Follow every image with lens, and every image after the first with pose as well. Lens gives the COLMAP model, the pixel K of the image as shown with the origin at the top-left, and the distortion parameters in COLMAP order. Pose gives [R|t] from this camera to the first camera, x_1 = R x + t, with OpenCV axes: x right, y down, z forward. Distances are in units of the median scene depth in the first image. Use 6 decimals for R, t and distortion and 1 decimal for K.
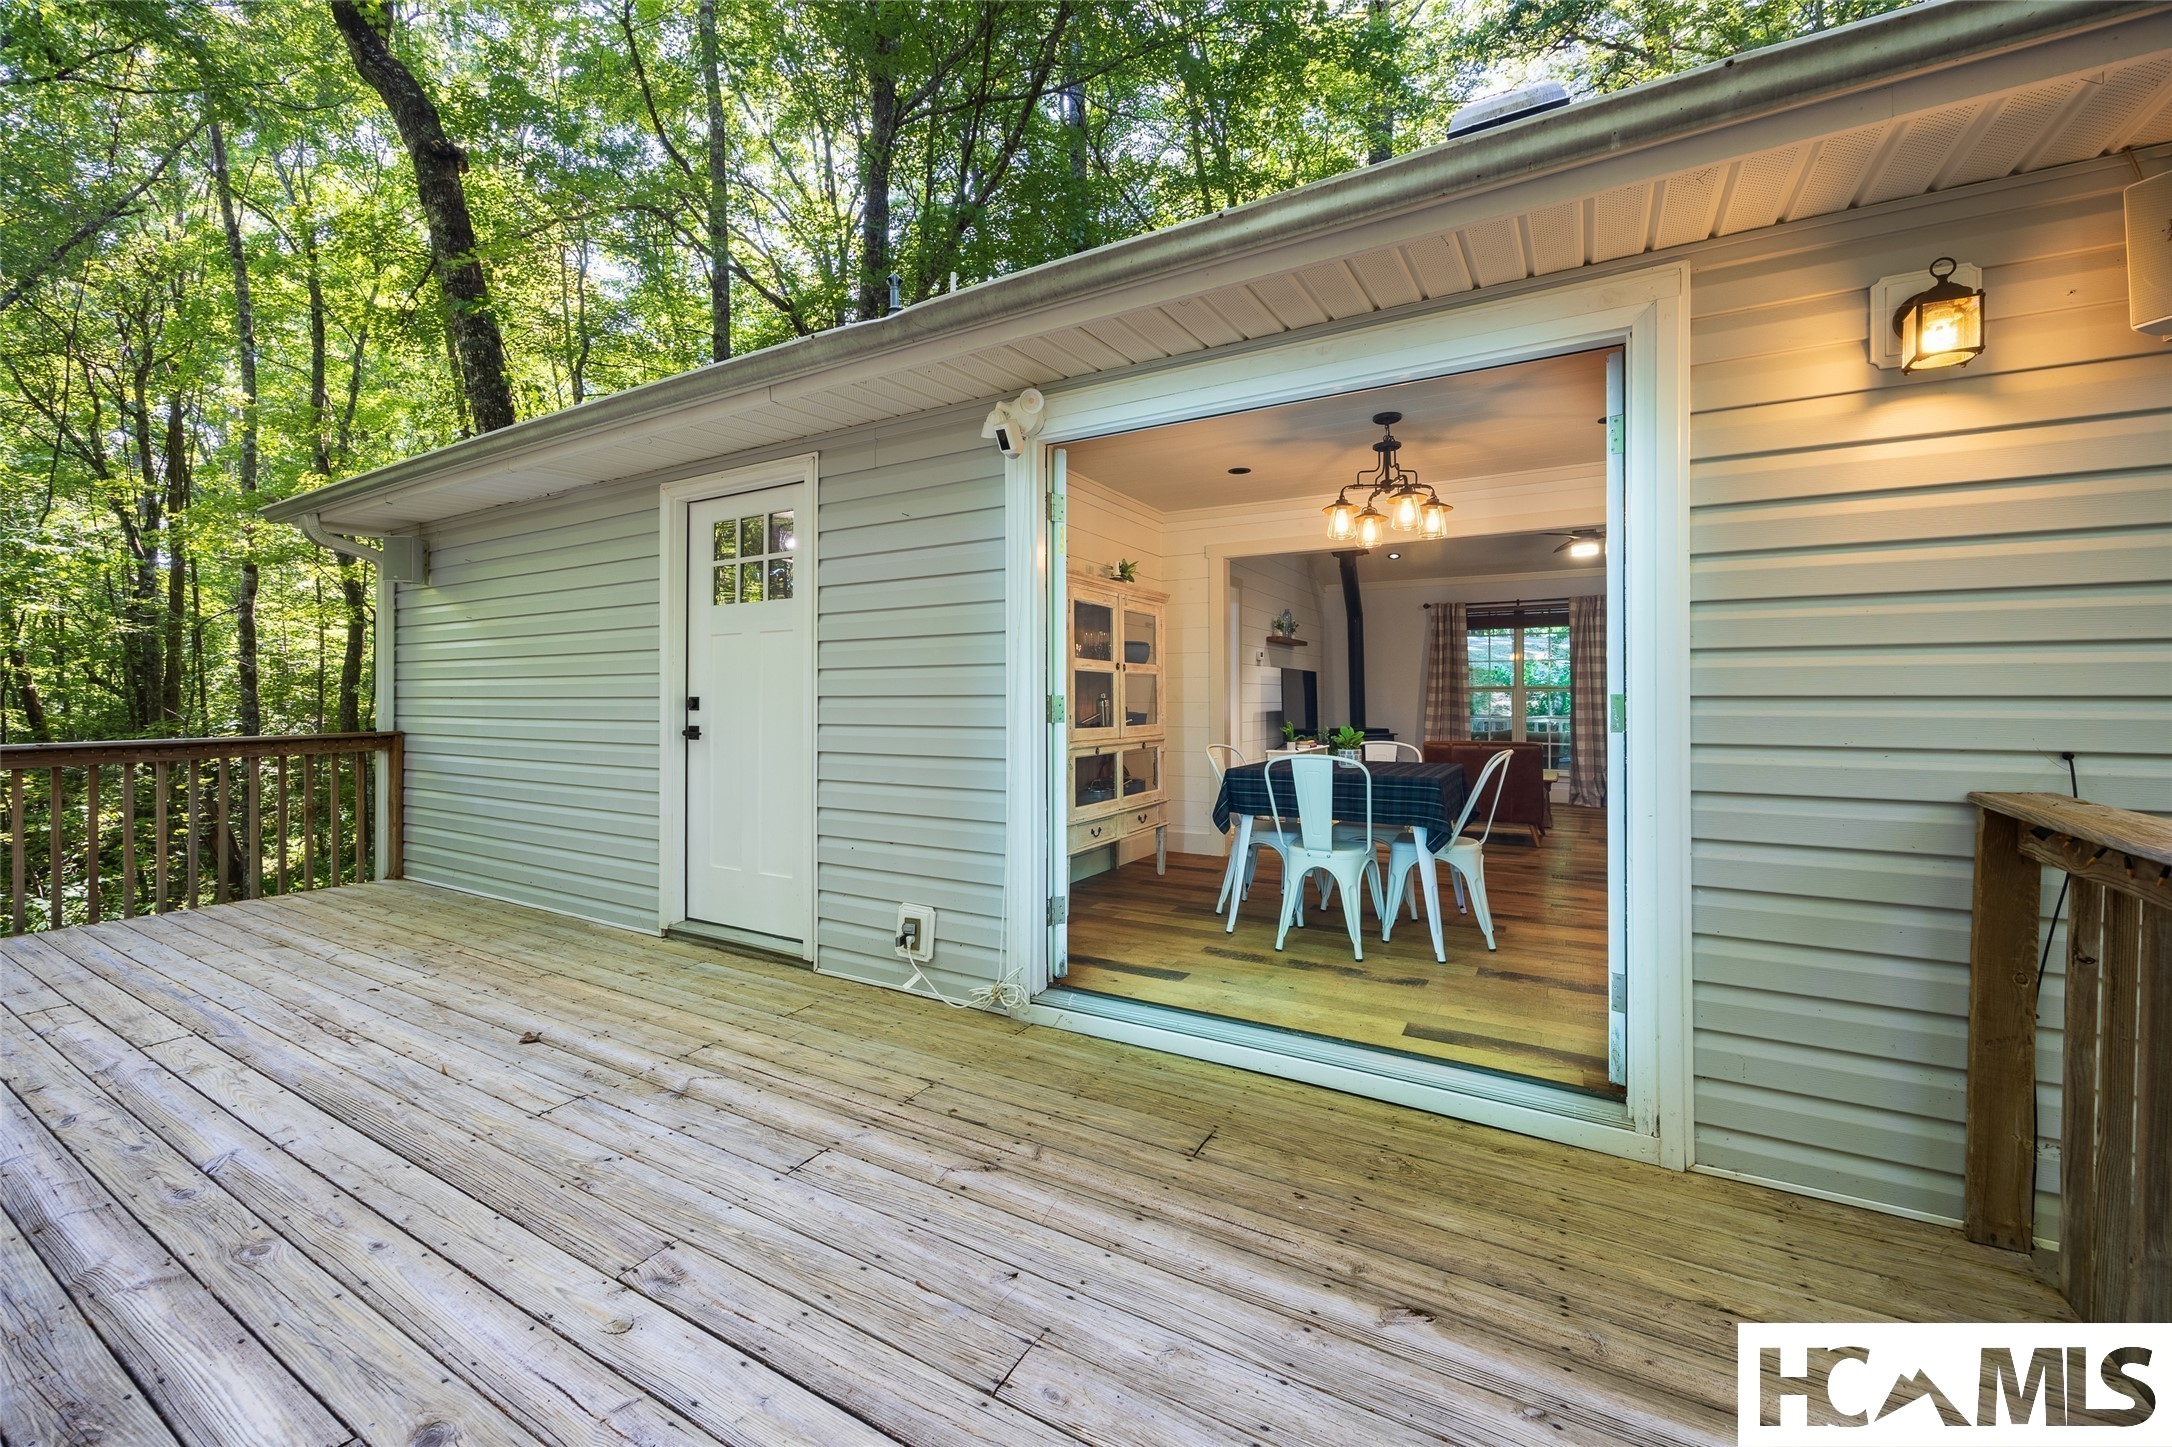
lens RADIAL K [[858.8, 0, 1073.8], [0, 858.8, 703.6], [0, 0, 1]] dist [0.000733, -0.000092]
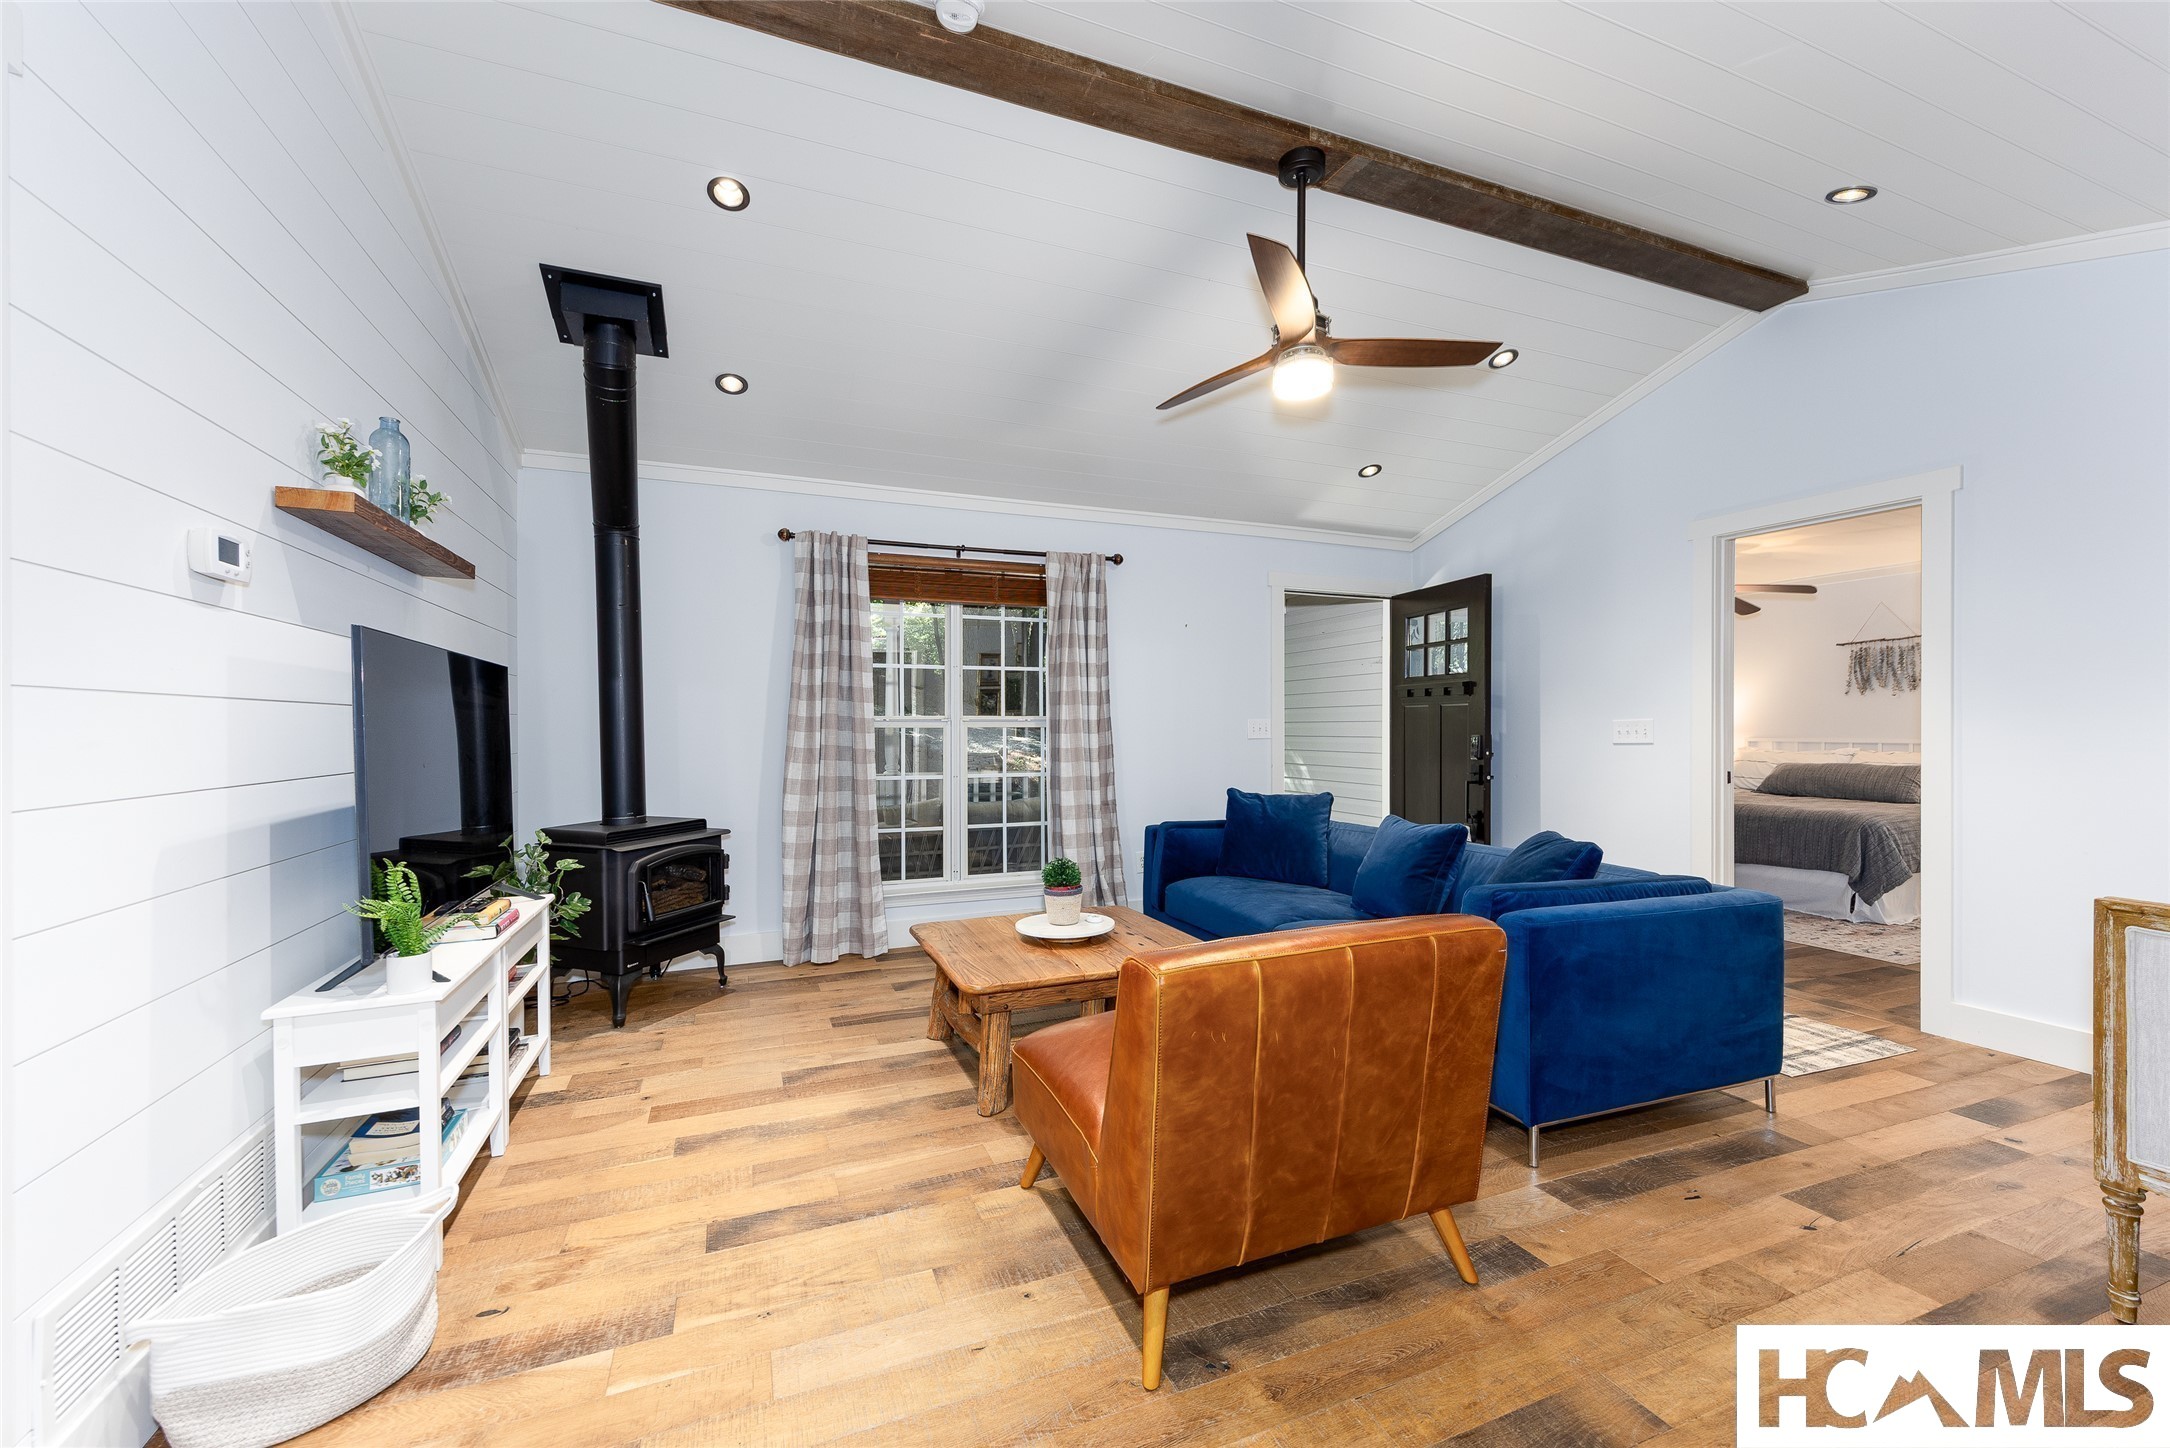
lens RADIAL K [[858.0, 0, 1081.1], [0, 858.0, 733.3], [0, 0, 1]] dist [0.000733, -0.000092]
pose [[0.615018, -0.005301, 0.788495, 0.157798], [0.004543, 0.999985, 0.003179, -0.011783], [-0.788500, 0.001627, 0.615033, 0.620656]]
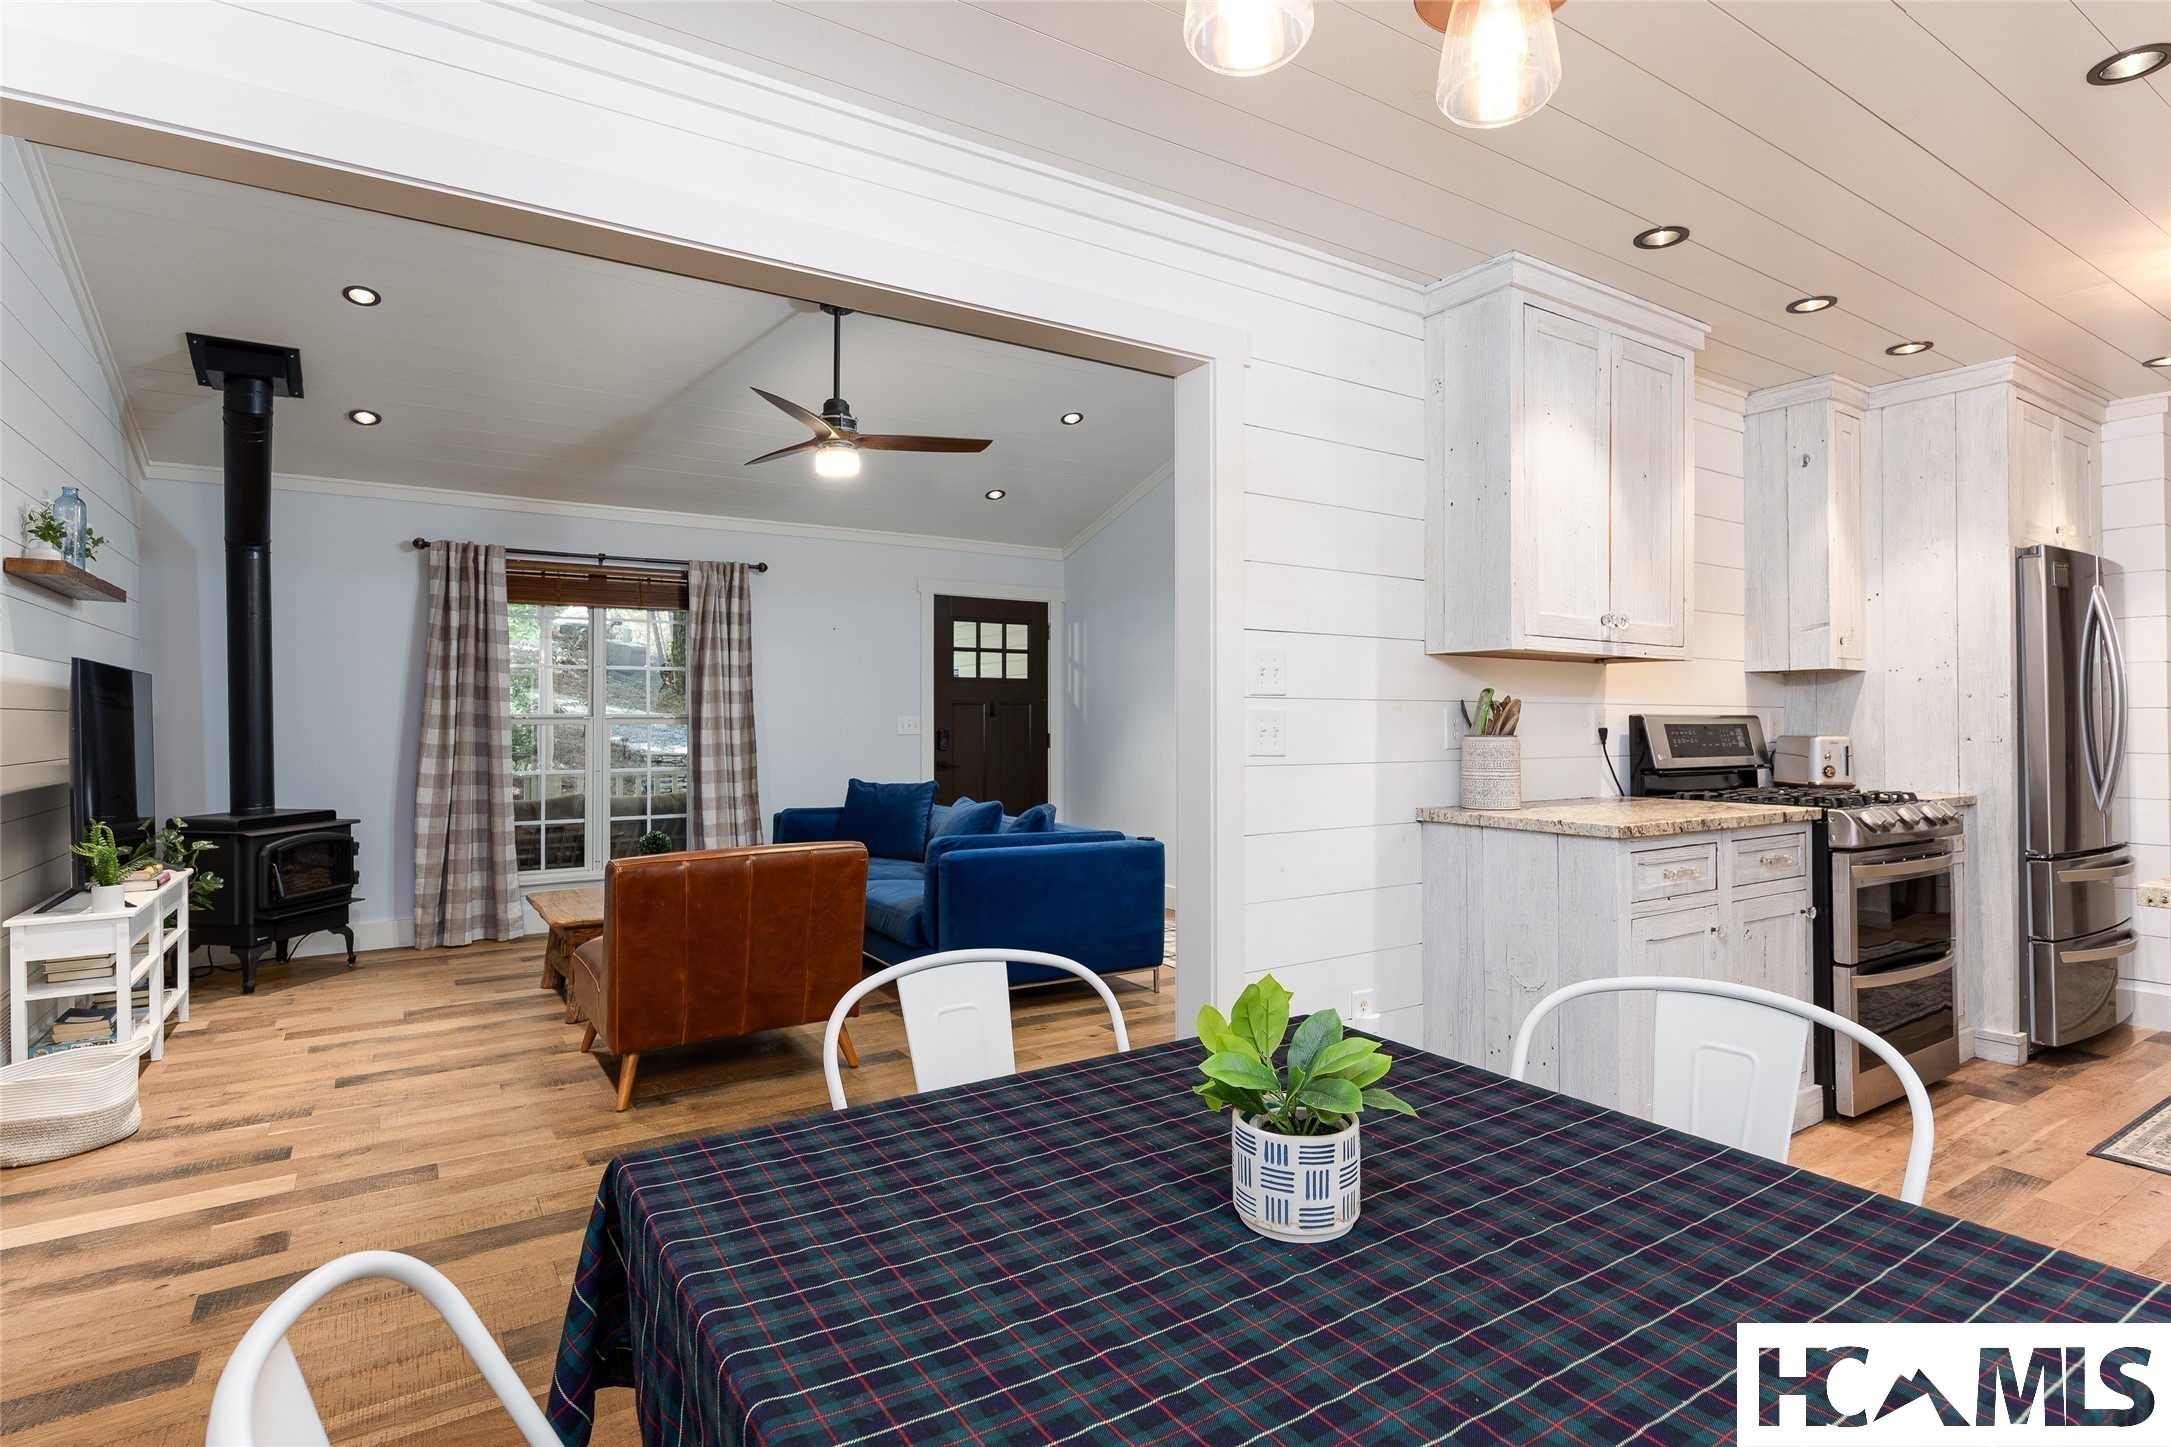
lens RADIAL K [[1088.5, 0, 1081.2], [0, 1088.5, 709.2], [0, 0, 1]] dist [-0.009910, -0.001835]
pose [[0.454228, 0.009397, 0.890836, 0.046040], [0.006865, 0.999878, -0.014047, -0.012036], [-0.890859, 0.012496, 0.454108, 0.415218]]
